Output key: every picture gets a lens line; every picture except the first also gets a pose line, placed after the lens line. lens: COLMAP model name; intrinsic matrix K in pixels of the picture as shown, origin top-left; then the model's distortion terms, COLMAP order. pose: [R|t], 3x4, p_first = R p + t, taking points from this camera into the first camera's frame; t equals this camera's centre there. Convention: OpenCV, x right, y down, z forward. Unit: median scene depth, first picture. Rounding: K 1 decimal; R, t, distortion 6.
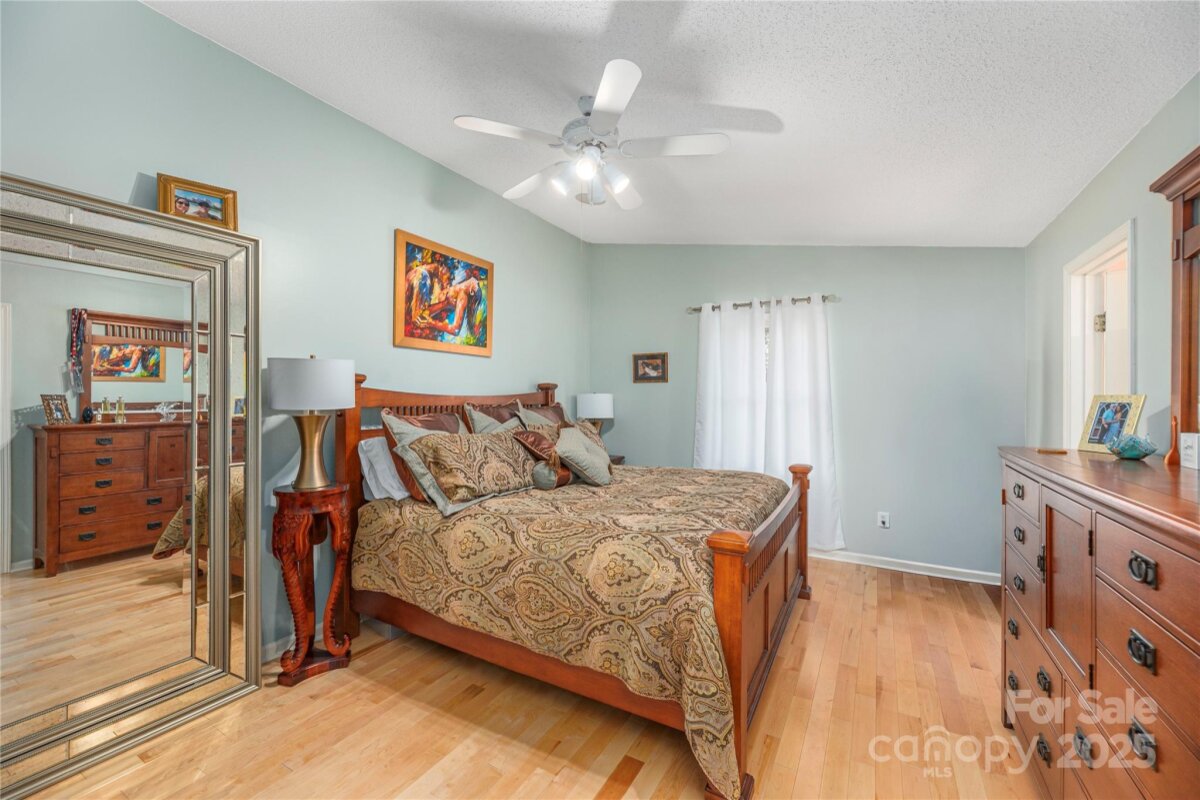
lens RADIAL K [[497.8, 0, 597.6], [0, 497.8, 395.0], [0, 0, 1]] dist [-0.001668, -0.000291]
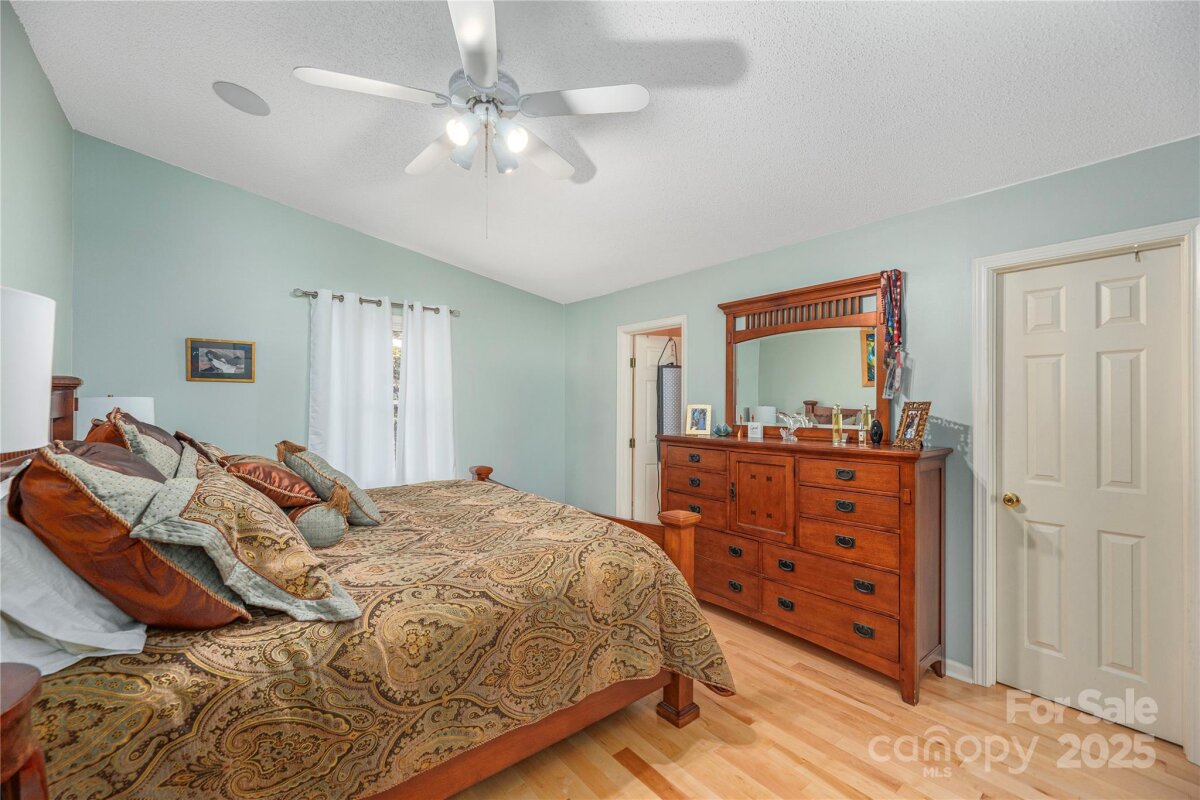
lens RADIAL K [[480.8, 0, 604.5], [0, 480.8, 403.1], [0, 0, 1]] dist [-0.000263, -0.000177]
pose [[0.361168, 0.000999, 0.932500, -0.688596], [-0.011863, 0.999923, 0.003523, -0.006545], [-0.932425, -0.012335, 0.361152, 0.522143]]
